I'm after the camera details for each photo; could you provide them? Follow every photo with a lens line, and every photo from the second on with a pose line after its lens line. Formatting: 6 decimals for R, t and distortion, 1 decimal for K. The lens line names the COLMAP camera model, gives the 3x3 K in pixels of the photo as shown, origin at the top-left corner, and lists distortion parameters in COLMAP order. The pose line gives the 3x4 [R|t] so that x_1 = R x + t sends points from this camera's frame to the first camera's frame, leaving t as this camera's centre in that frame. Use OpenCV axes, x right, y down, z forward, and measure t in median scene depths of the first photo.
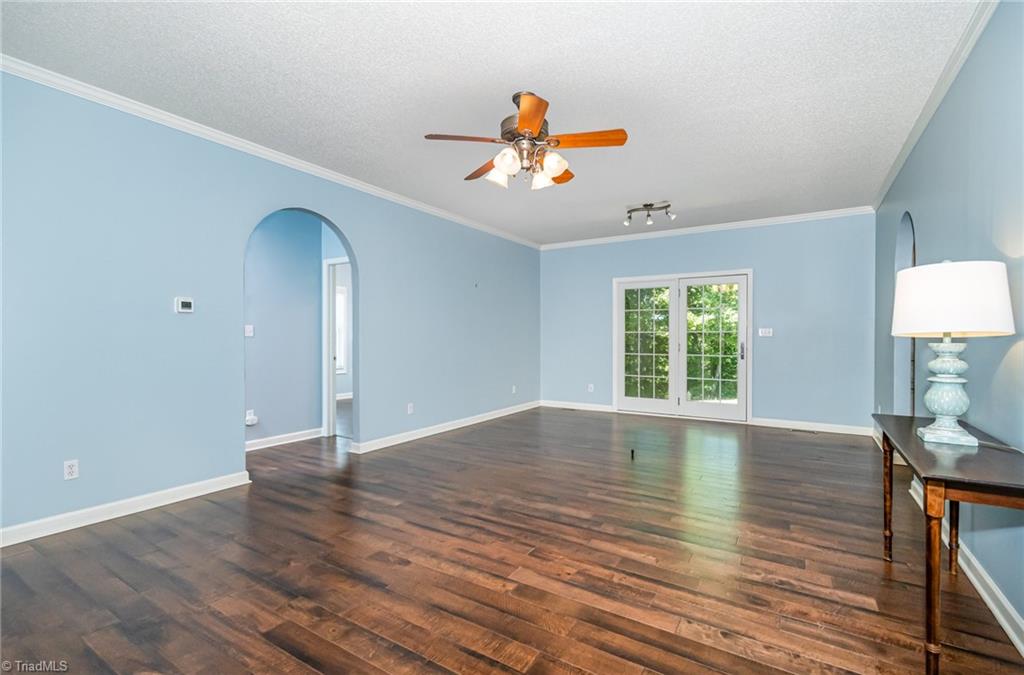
lens RADIAL K [[461.6, 0, 516.2], [0, 461.6, 337.5], [0, 0, 1]] dist [0.010052, -0.005955]
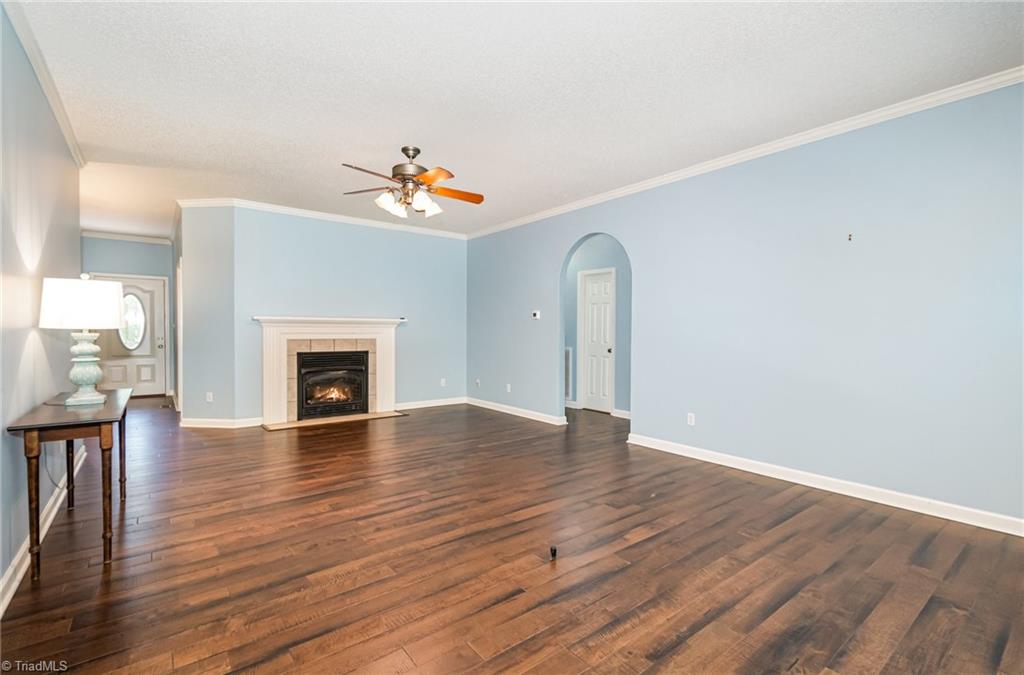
lens RADIAL K [[461.6, 0, 516.2], [0, 461.6, 337.5], [0, 0, 1]] dist [0.010052, -0.005955]
pose [[-0.346496, 0.009358, -0.938005, 1.149044], [-0.004417, 0.999923, 0.011607, 0.001252], [0.938041, 0.008165, -0.346428, 1.733098]]
